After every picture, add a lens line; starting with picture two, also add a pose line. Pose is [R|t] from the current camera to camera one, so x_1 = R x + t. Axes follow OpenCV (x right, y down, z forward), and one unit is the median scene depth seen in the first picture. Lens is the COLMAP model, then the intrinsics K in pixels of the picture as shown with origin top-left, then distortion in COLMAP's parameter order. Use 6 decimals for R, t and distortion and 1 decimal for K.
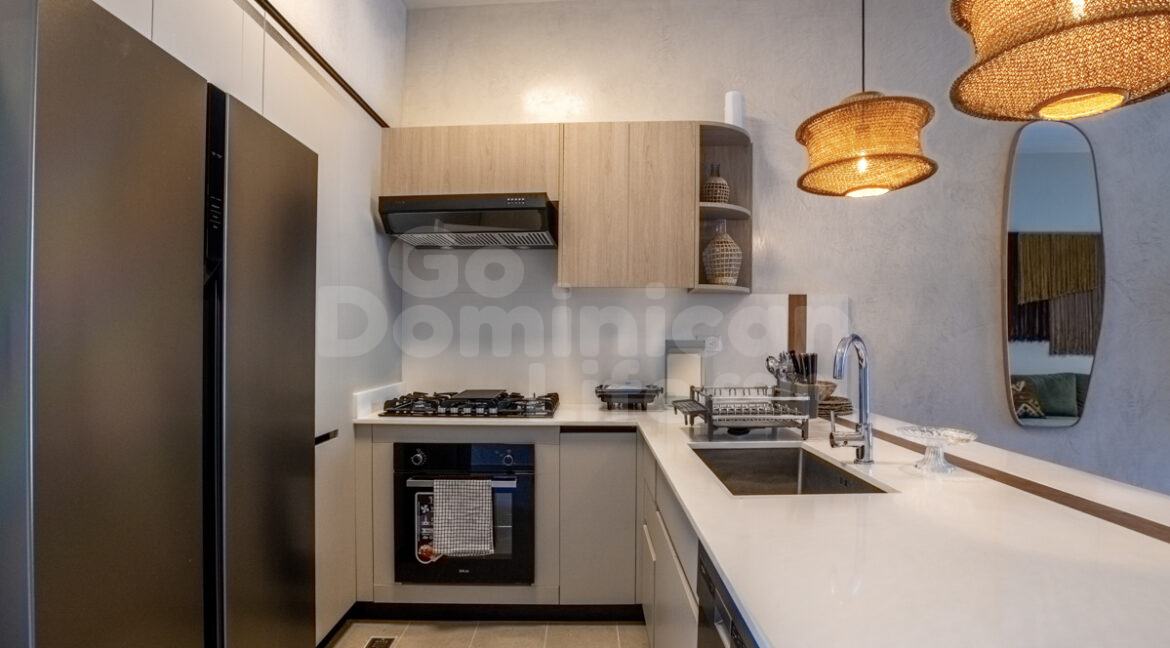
lens RADIAL K [[598.9, 0, 587.1], [0, 598.9, 332.6], [0, 0, 1]] dist [-0.070066, 0.017599]
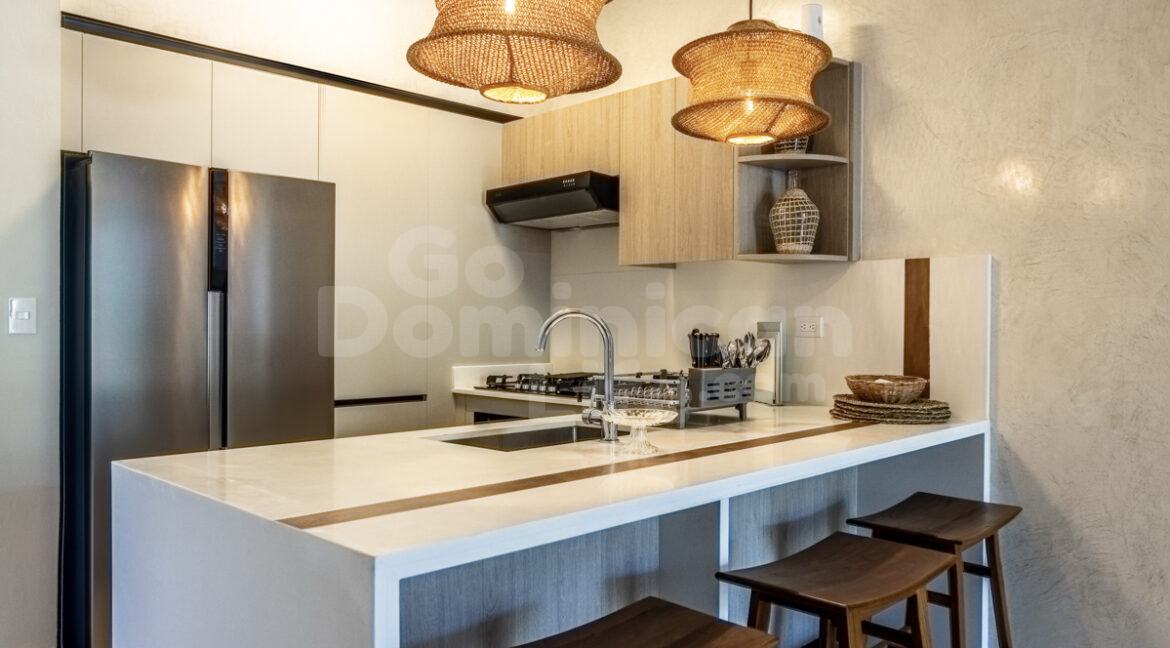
lens RADIAL K [[854.3, 0, 585.0], [0, 854.3, 324.0], [0, 0, 1]] dist [-0.000138, 0.001705]
pose [[0.724906, 0.002769, -0.688843, 0.855171], [0.000216, 0.999991, 0.004247, 0.011352], [0.688848, -0.003228, 0.724898, -0.027816]]
